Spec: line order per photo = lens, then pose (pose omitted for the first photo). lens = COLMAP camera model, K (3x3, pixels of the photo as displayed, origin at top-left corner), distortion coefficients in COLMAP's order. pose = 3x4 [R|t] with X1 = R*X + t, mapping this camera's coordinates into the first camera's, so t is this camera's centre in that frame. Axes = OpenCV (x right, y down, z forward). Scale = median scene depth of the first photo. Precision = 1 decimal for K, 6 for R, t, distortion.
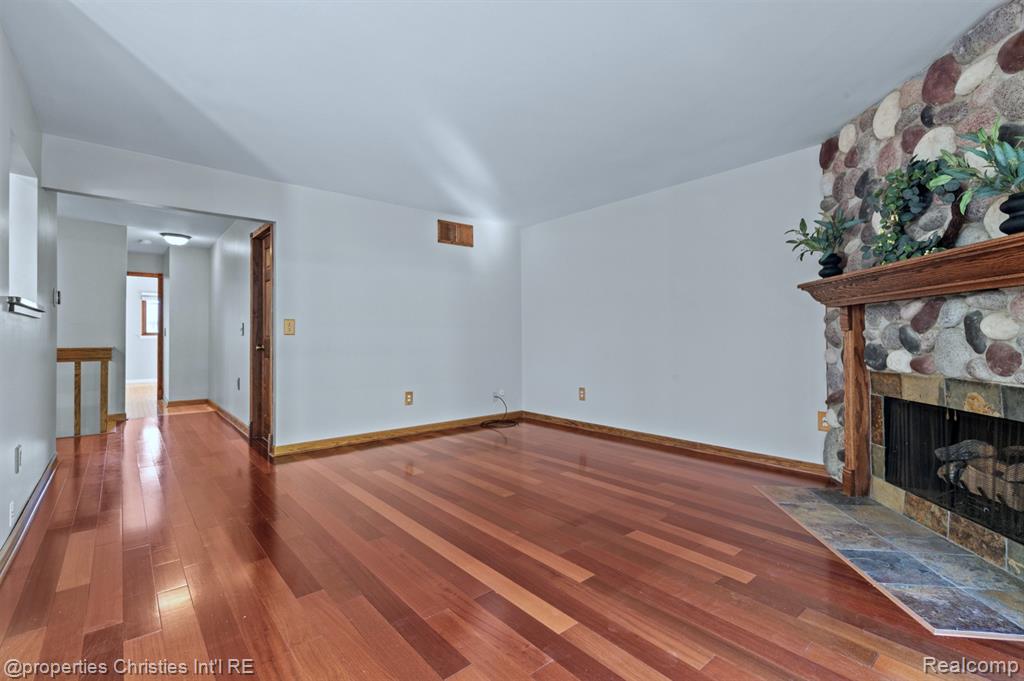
lens RADIAL K [[465.6, 0, 511.6], [0, 465.6, 335.5], [0, 0, 1]] dist [-0.002978, 0.000302]
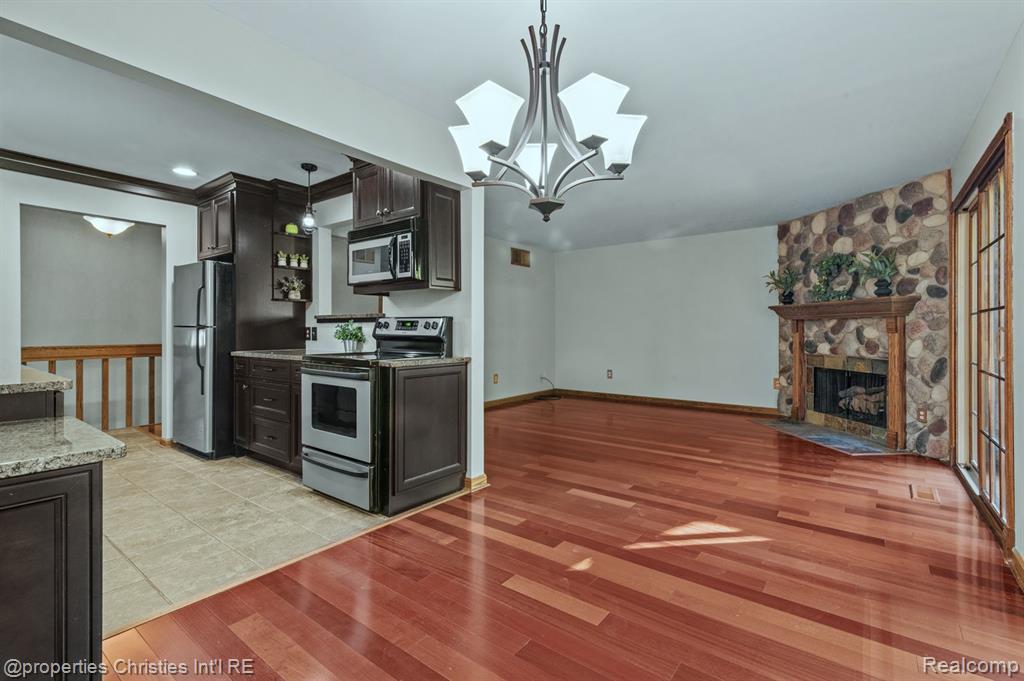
lens RADIAL K [[465.6, 0, 513.4], [0, 465.6, 337.6], [0, 0, 1]] dist [-0.002978, 0.000302]
pose [[0.978022, -0.003097, 0.208476, -0.827076], [-0.001125, 0.999797, 0.020128, -0.028578], [-0.208496, -0.019920, 0.977820, -0.628540]]
